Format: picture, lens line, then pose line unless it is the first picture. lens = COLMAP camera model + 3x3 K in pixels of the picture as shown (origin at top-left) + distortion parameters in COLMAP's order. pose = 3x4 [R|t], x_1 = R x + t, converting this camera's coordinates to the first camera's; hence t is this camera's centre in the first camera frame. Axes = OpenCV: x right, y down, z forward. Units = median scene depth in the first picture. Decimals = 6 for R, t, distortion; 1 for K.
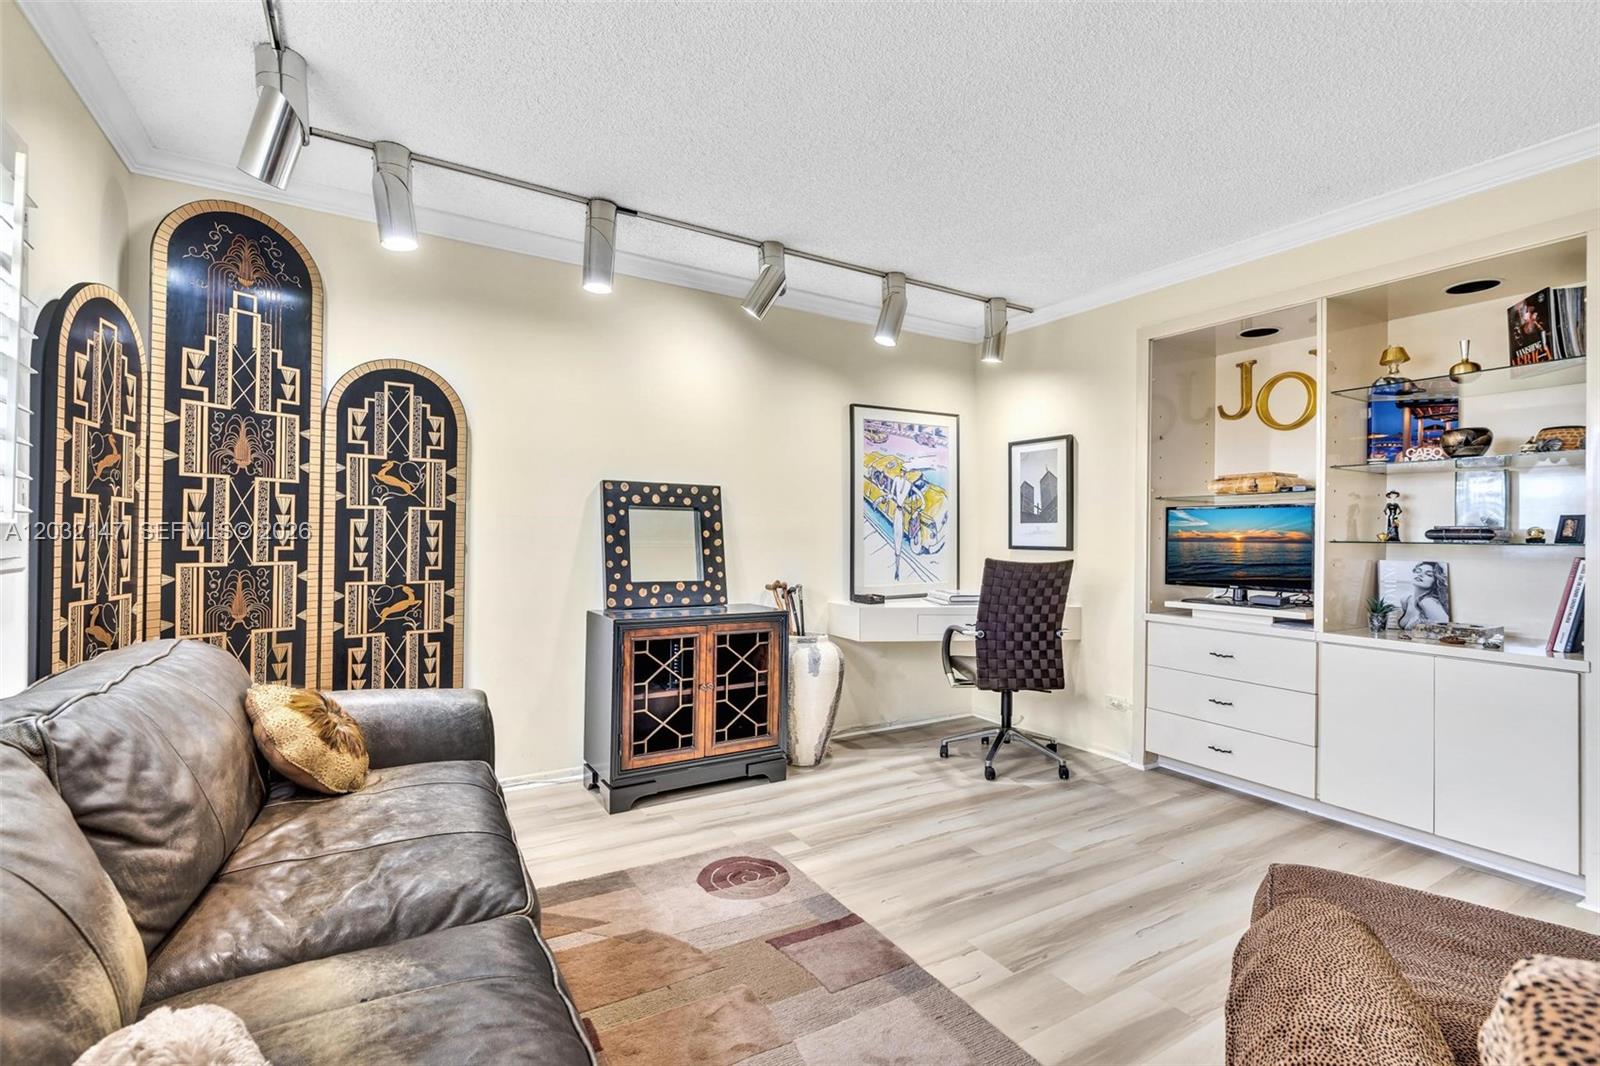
lens RADIAL K [[713.6, 0, 783.7], [0, 713.6, 532.9], [0, 0, 1]] dist [-0.007828, 0.004149]
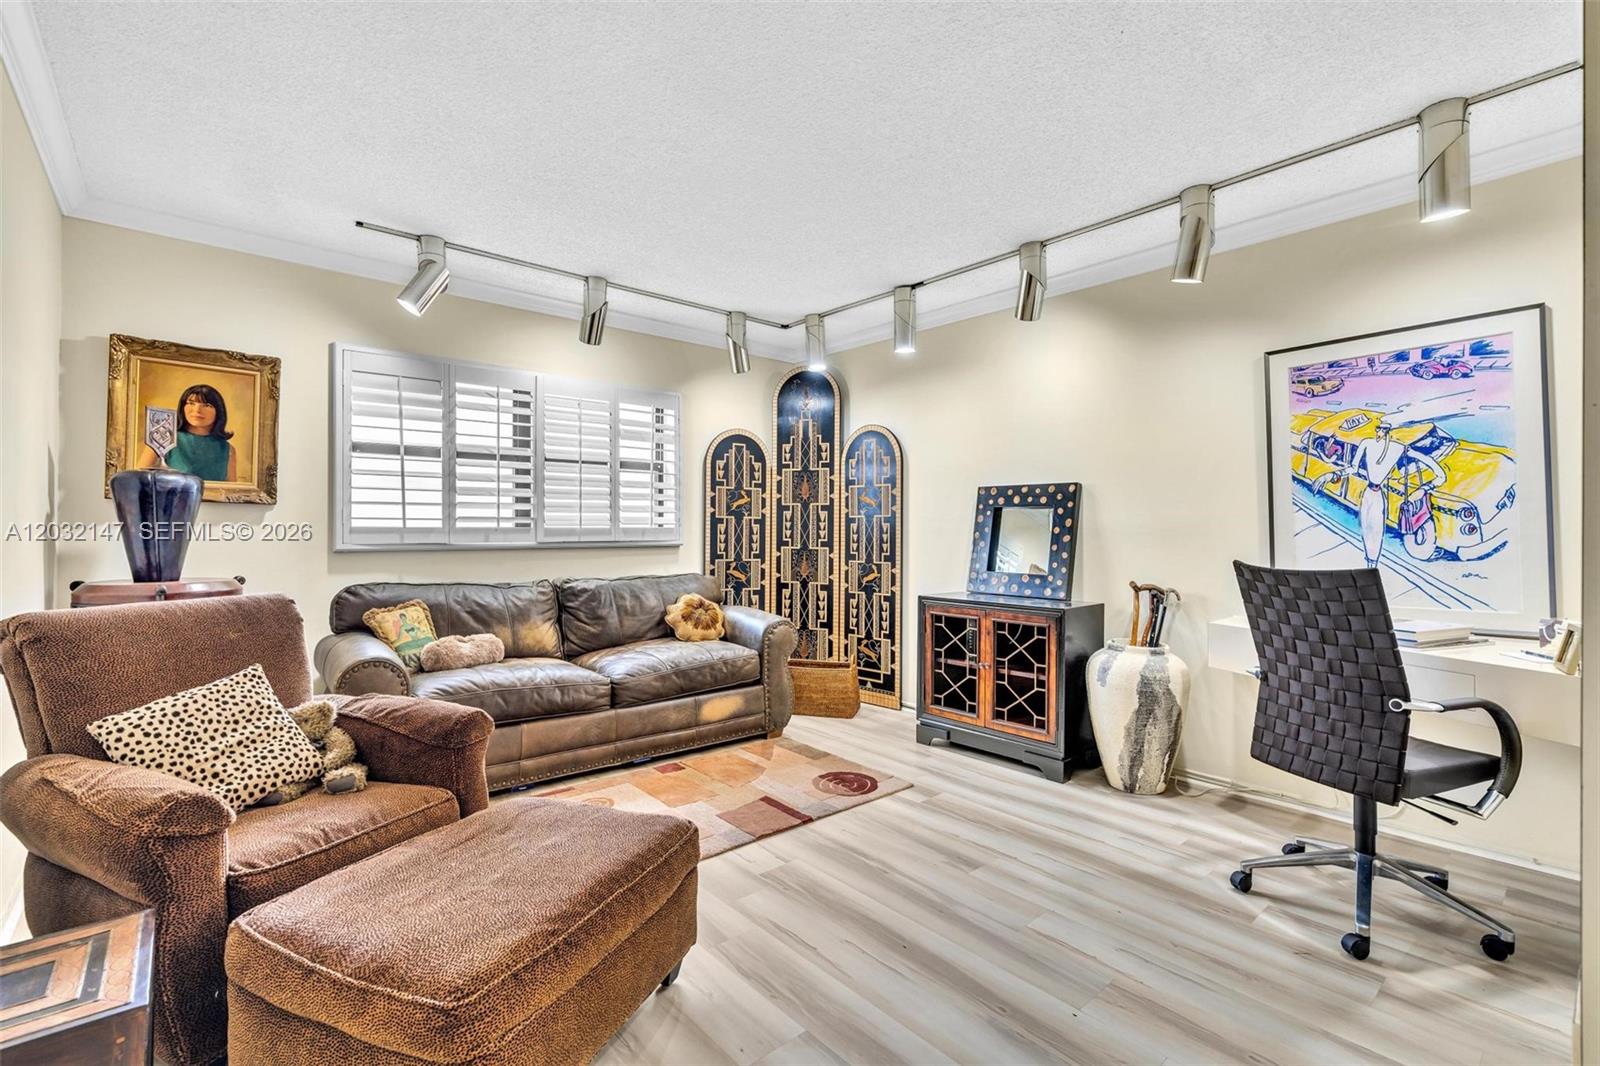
lens RADIAL K [[713.6, 0, 799.6], [0, 713.6, 531.1], [0, 0, 1]] dist [-0.007828, 0.004149]
pose [[0.179660, -0.009316, -0.983685, 0.950378], [0.003327, 0.999955, -0.008863, 0.011773], [0.983723, -0.001681, 0.179683, 0.506546]]
